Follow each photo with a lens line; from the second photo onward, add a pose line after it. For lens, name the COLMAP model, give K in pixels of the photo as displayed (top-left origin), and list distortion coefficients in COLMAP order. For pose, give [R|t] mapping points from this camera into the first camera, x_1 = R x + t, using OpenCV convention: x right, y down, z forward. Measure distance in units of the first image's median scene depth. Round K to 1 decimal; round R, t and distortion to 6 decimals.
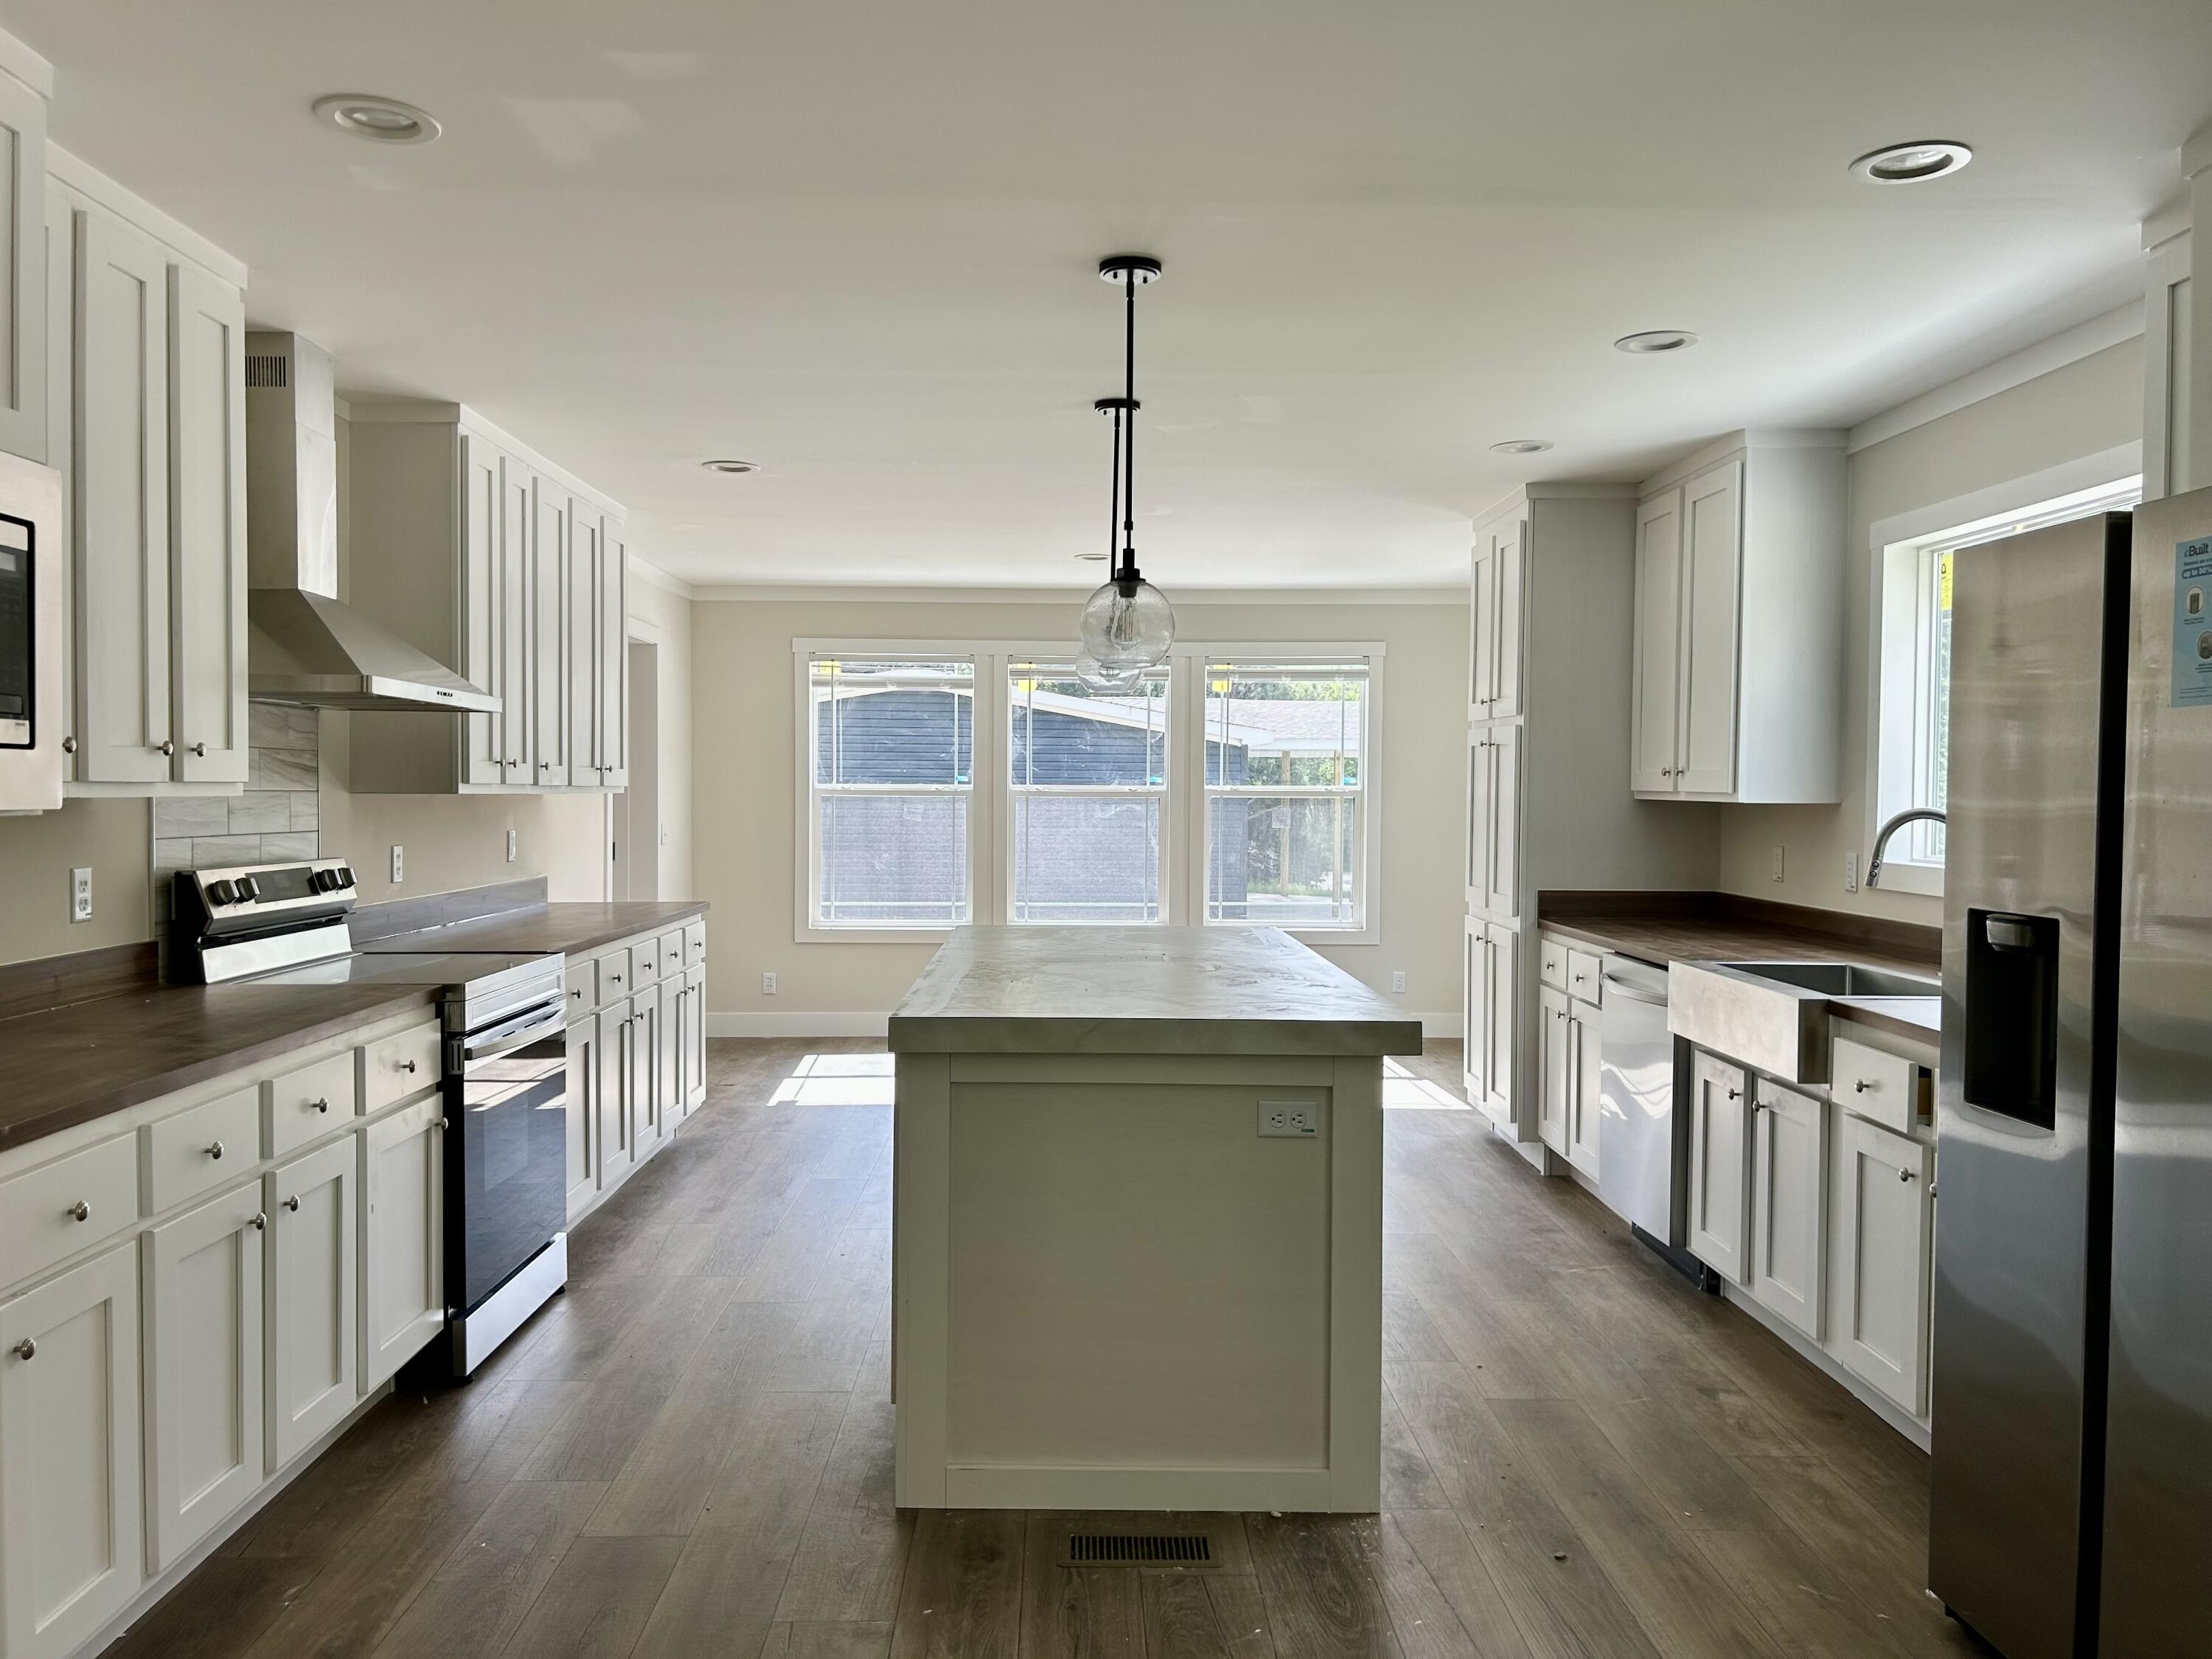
lens RADIAL K [[1662.8, 0, 1094.0], [0, 1662.8, 825.5], [0, 0, 1]] dist [0.056577, -0.081586]
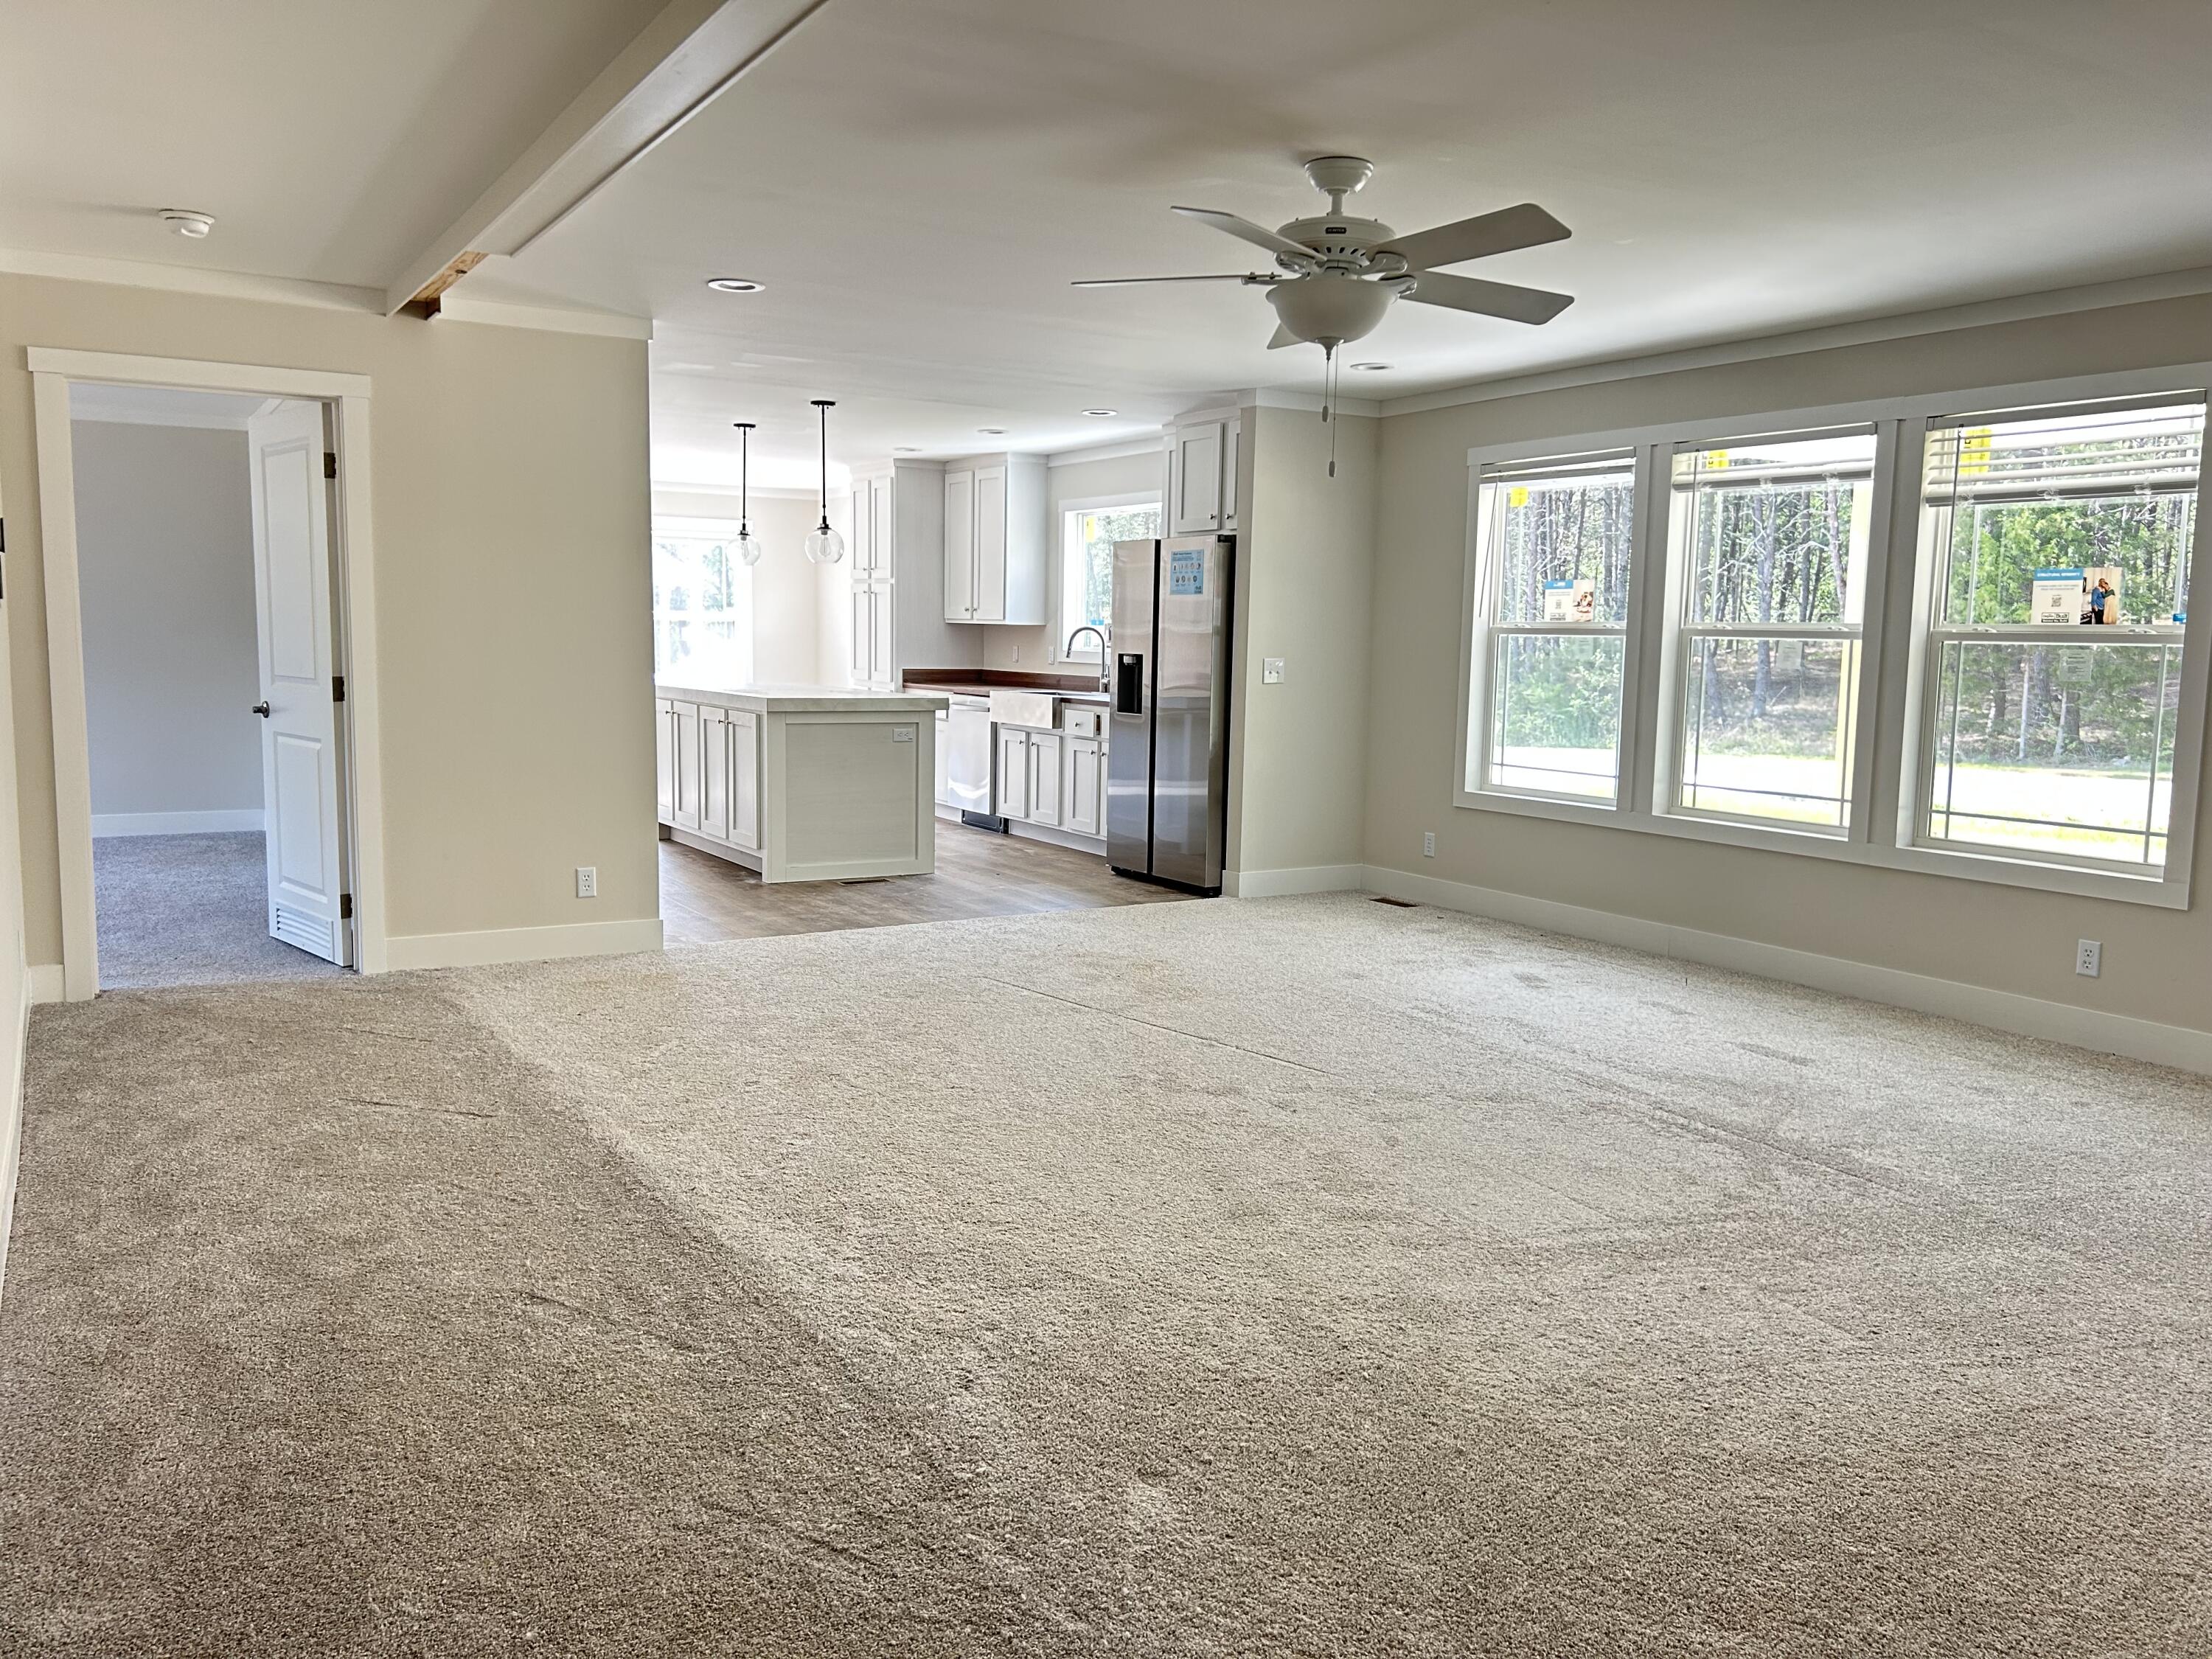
lens RADIAL K [[1662.8, 0, 1094.0], [0, 1662.8, 825.5], [0, 0, 1]] dist [0.056577, -0.081586]
pose [[0.864365, -0.050133, 0.500359, -0.737733], [-0.000405, 0.994948, 0.100387, 0.035212], [-0.502864, -0.086973, 0.859979, -1.143875]]
